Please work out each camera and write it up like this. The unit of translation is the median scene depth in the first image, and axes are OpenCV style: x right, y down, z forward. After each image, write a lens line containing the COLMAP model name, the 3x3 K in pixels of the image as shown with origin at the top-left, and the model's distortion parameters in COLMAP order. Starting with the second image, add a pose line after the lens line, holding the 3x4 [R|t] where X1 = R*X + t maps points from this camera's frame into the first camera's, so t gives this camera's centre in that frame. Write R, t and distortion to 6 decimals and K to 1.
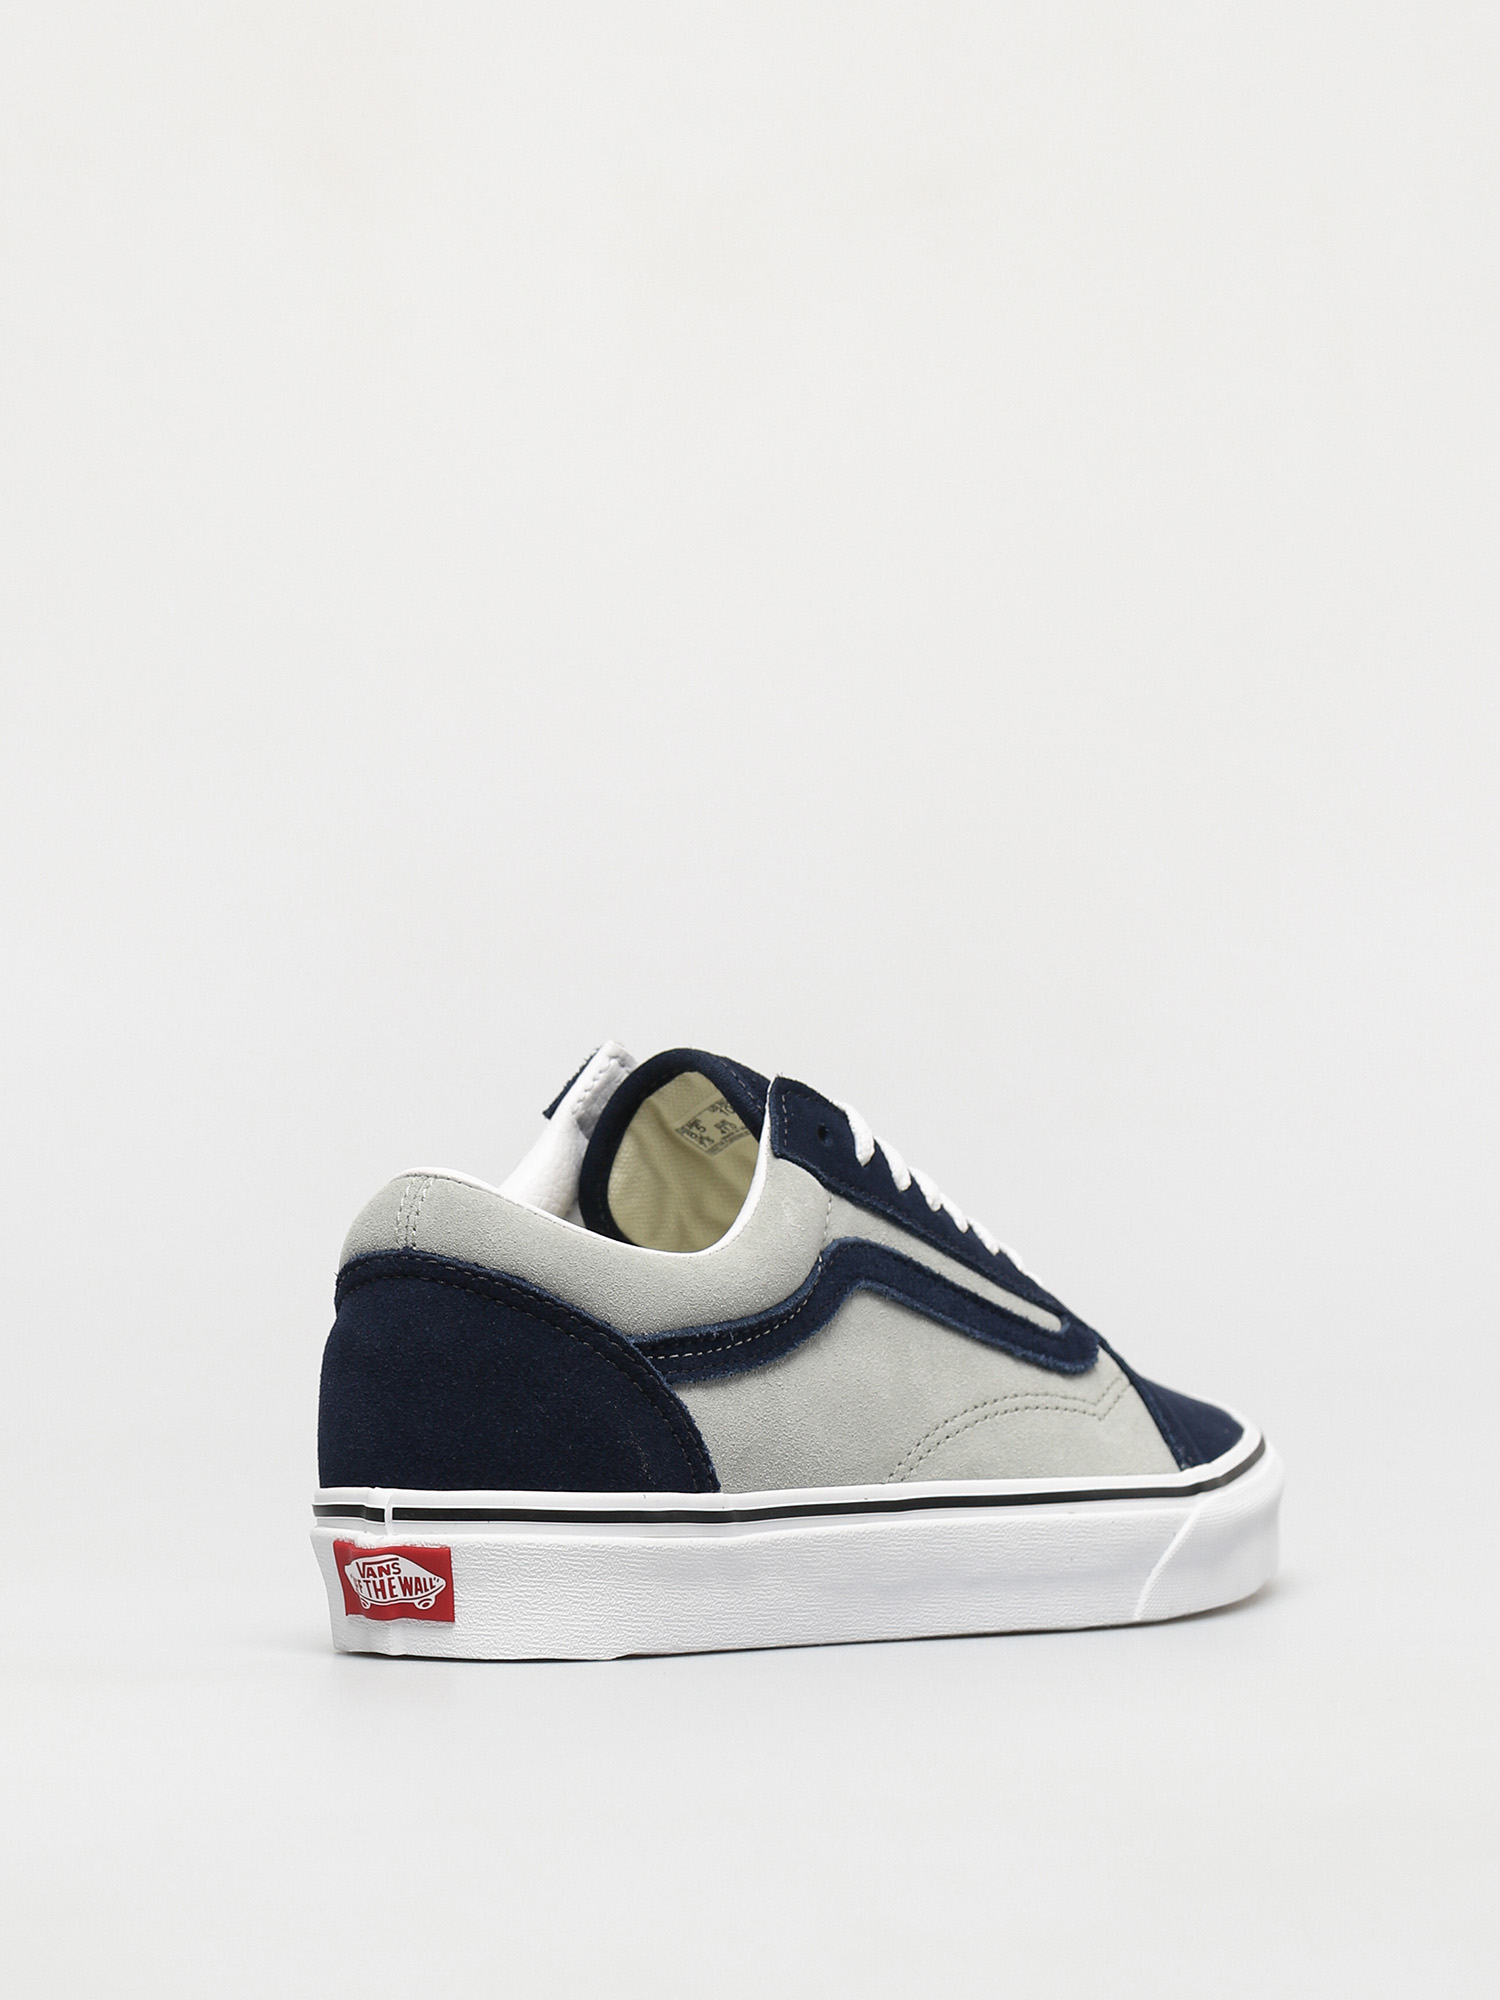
lens RADIAL K [[7881.3, 0, 750.0], [0, 7881.3, 1000.0], [0, 0, 1]] dist [-0.272882, 2.401469]
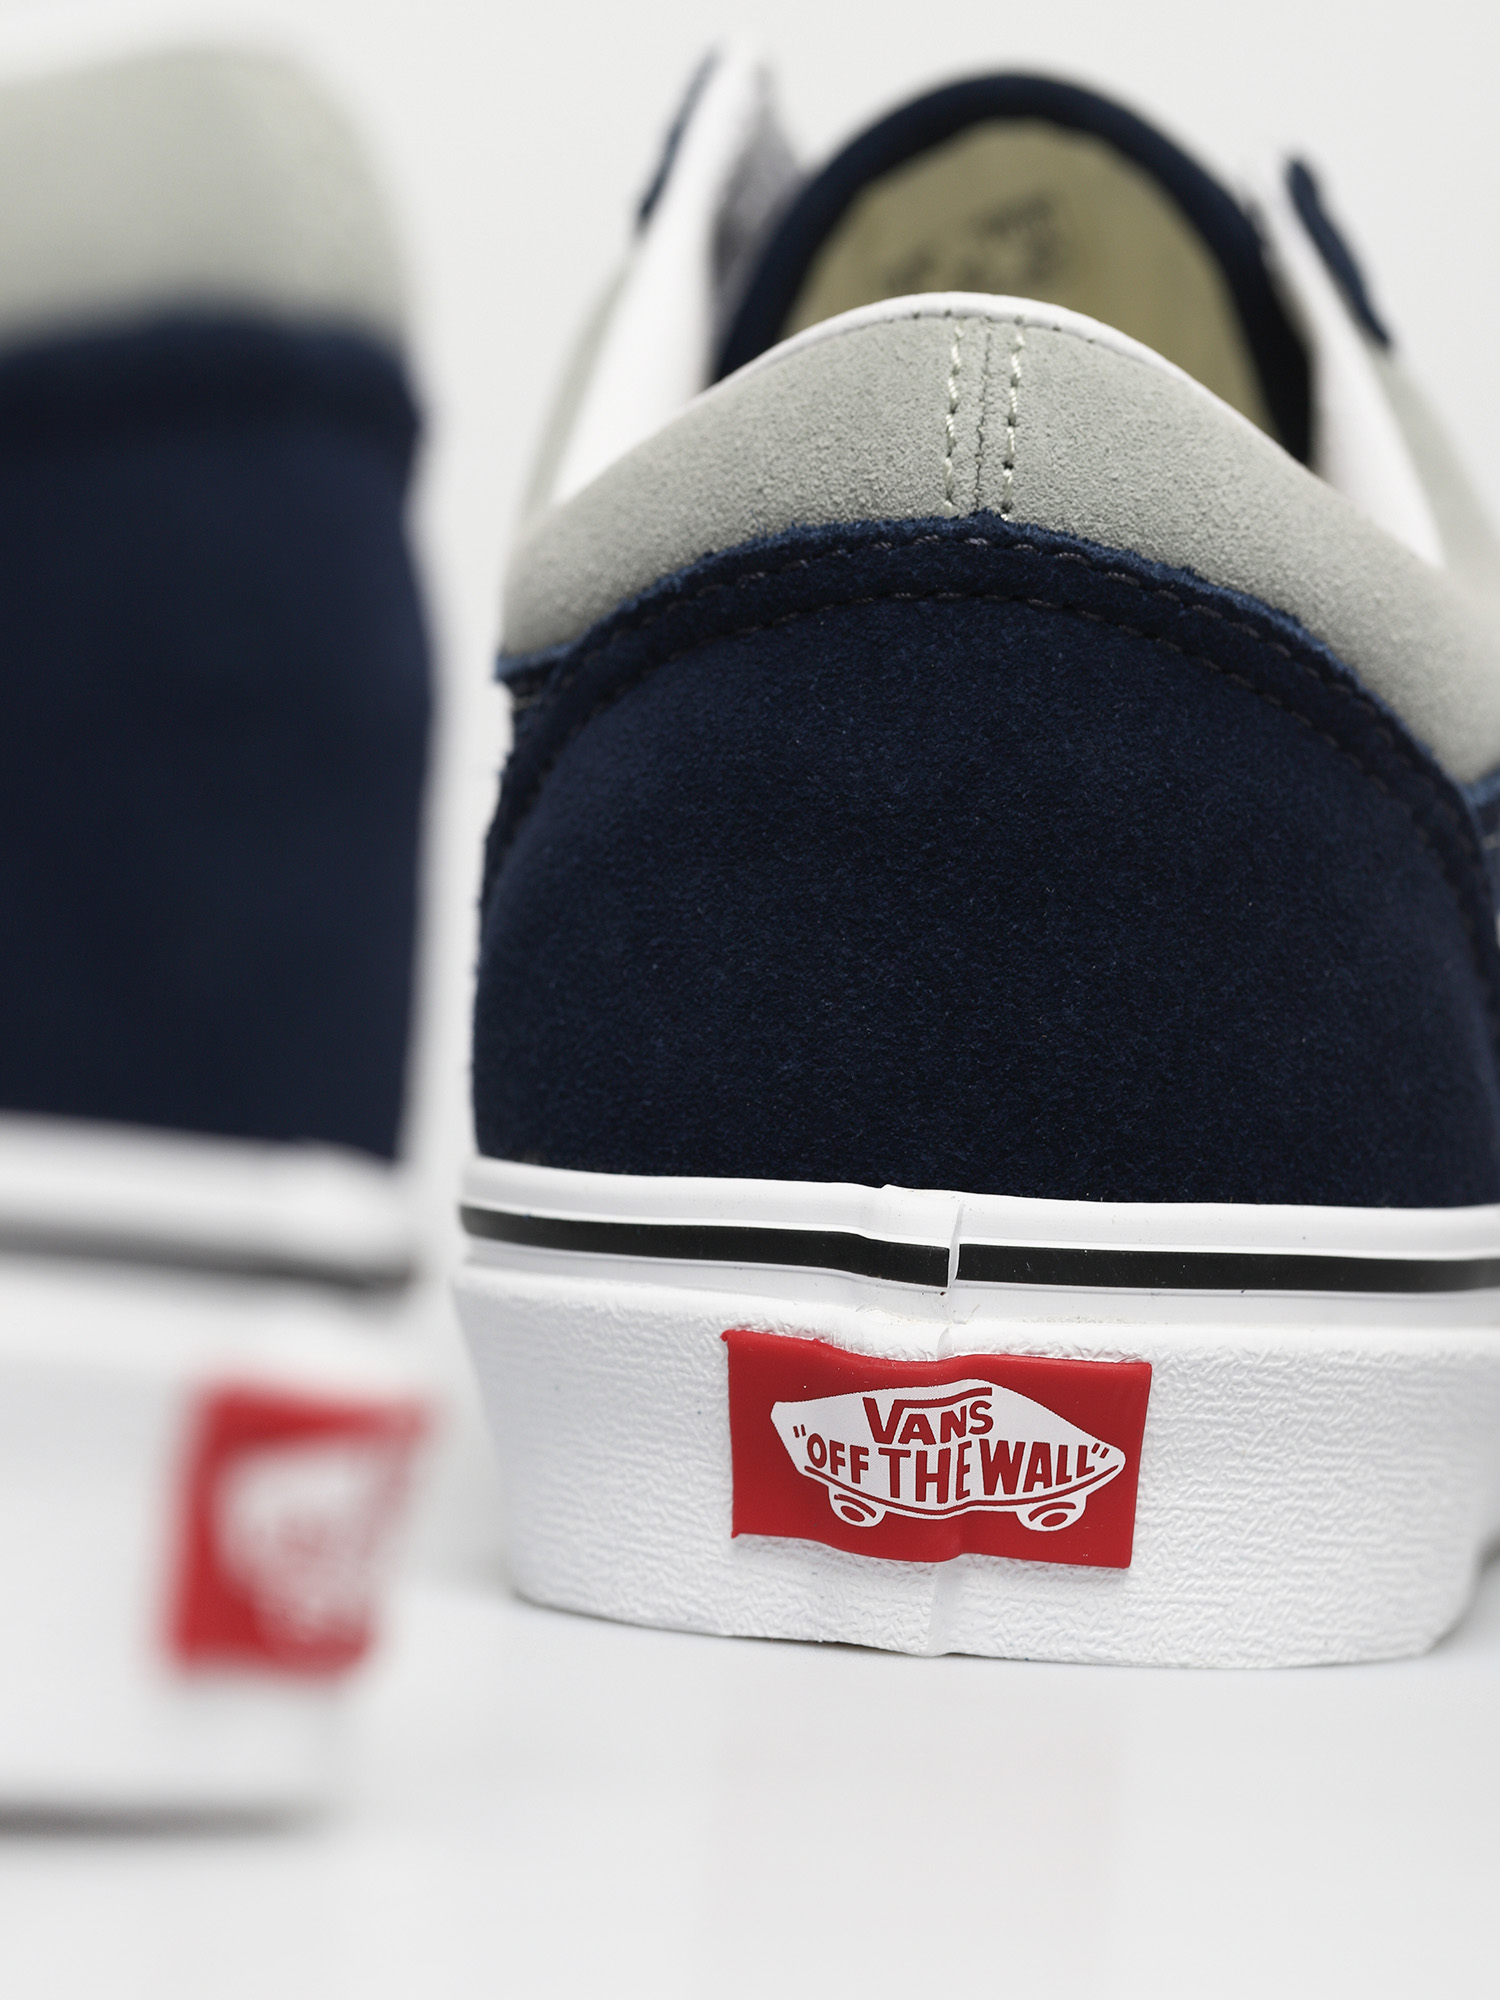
lens RADIAL K [[7881.3, 0, 750.0], [0, 7881.3, 1000.0], [0, 0, 1]] dist [-0.272882, 2.401469]
pose [[0.857849, 0.028822, 0.513093, -0.234581], [-0.061764, 0.996971, 0.047261, 0.037107], [-0.510176, -0.072233, 0.857031, 0.697371]]
